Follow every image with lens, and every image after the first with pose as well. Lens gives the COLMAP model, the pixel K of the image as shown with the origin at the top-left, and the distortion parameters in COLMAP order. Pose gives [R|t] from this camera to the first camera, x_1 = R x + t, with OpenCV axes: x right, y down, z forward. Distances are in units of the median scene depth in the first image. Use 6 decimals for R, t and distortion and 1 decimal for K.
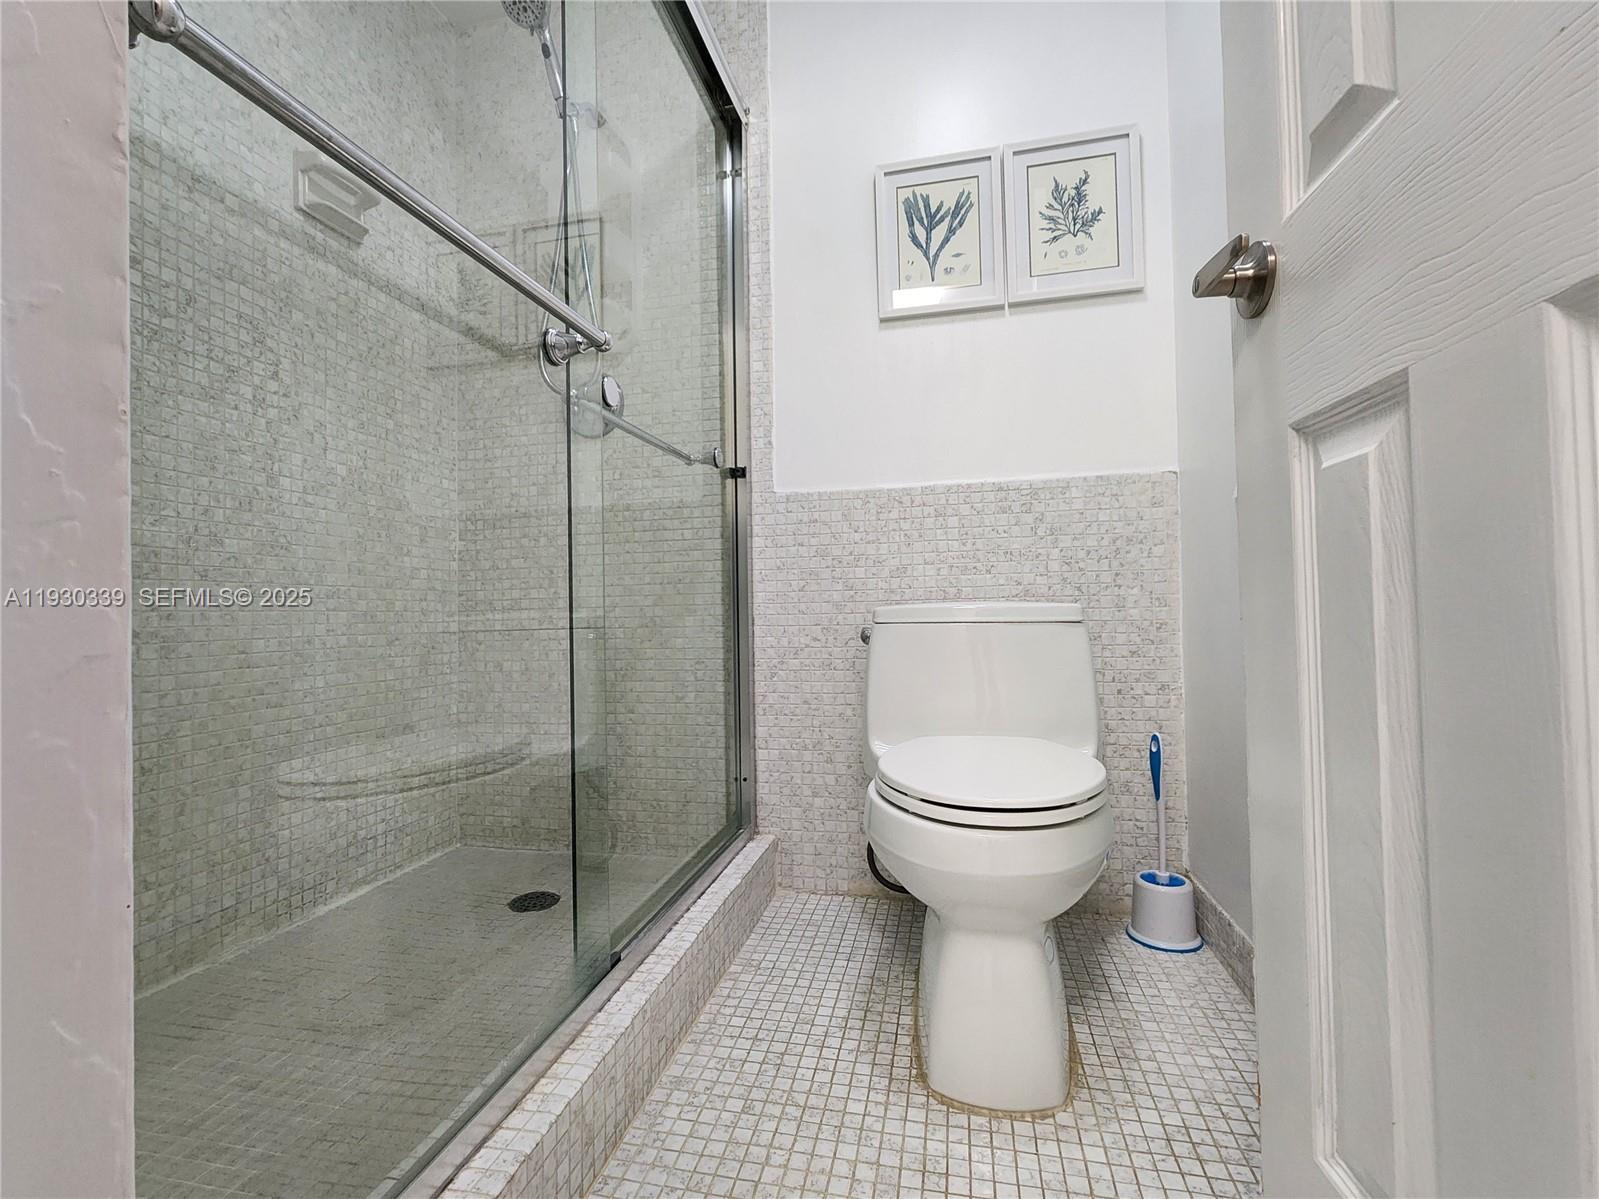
lens RADIAL K [[647.1, 0, 796.9], [0, 647.1, 609.8], [0, 0, 1]] dist [0.000964, 0.000607]
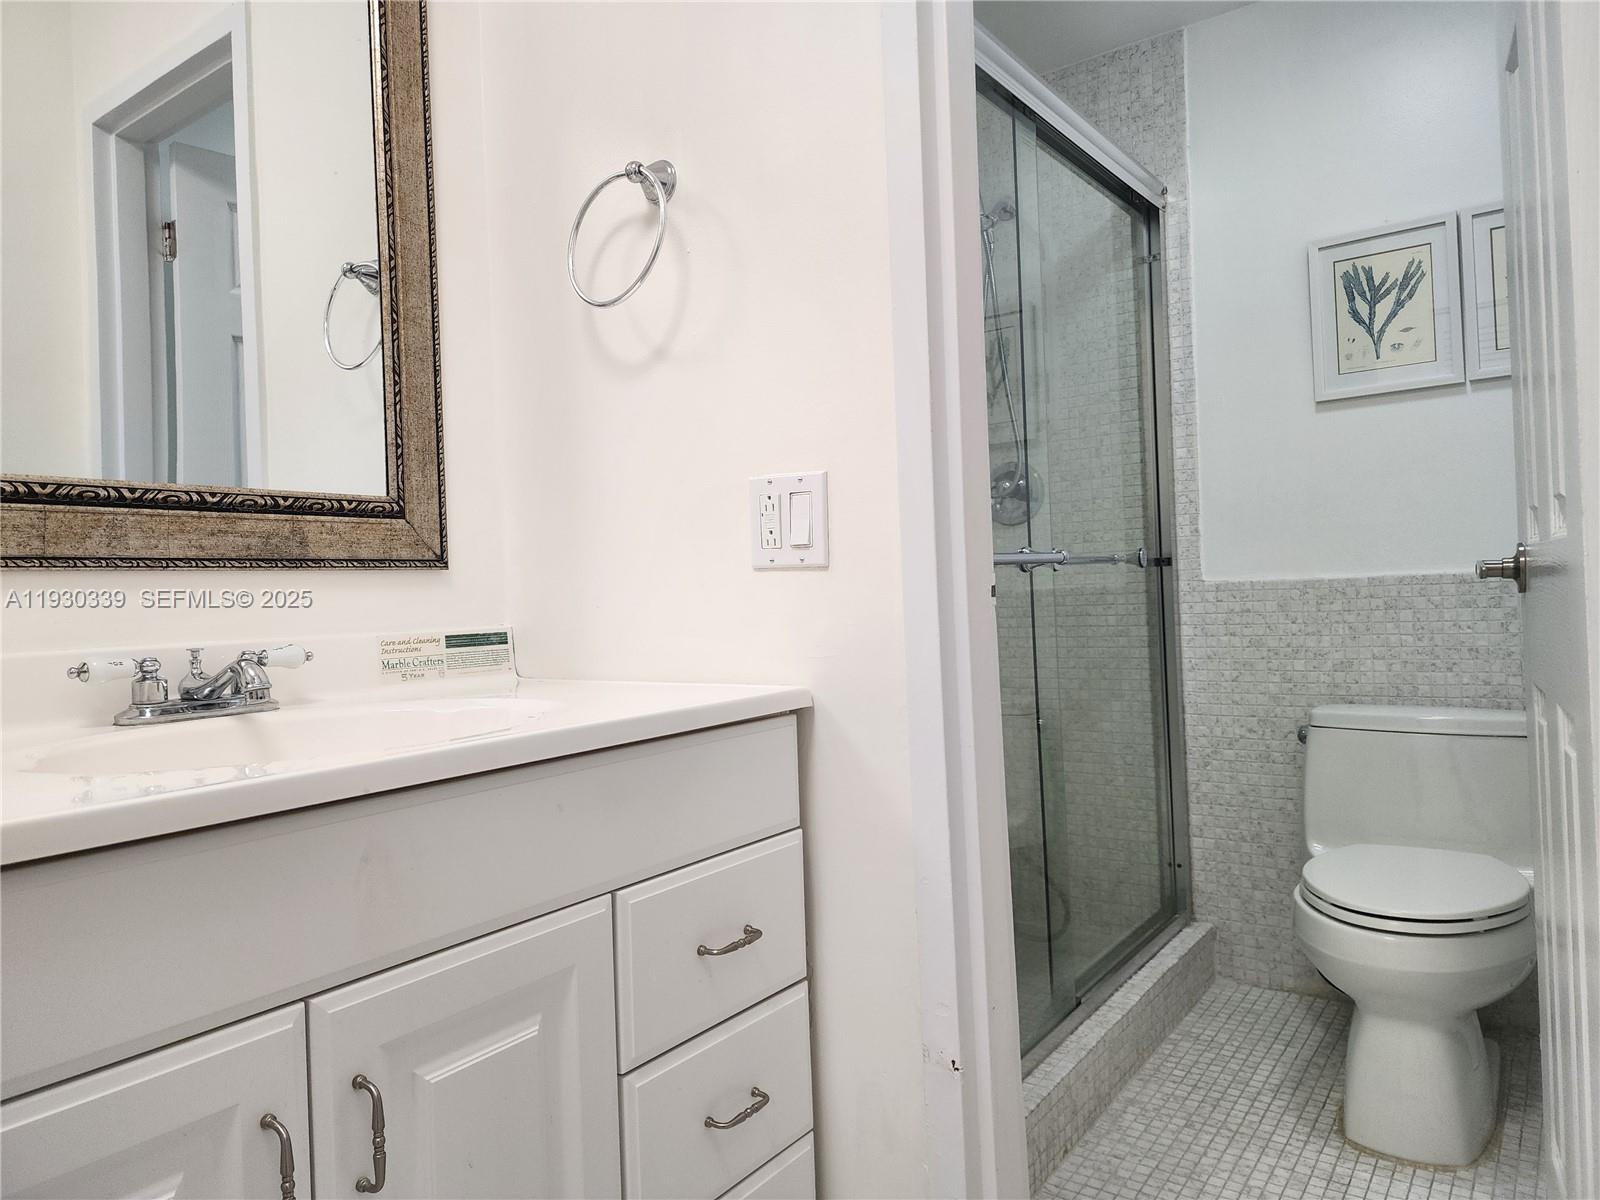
lens RADIAL K [[1078.3, 0, 807.1], [0, 1078.3, 592.7], [0, 0, 1]] dist [0.038084, -0.013493]
pose [[0.917617, -0.020777, -0.396923, 0.070670], [0.038943, 0.998528, 0.037759, -0.260328], [0.395554, -0.050106, 0.917075, -0.793276]]
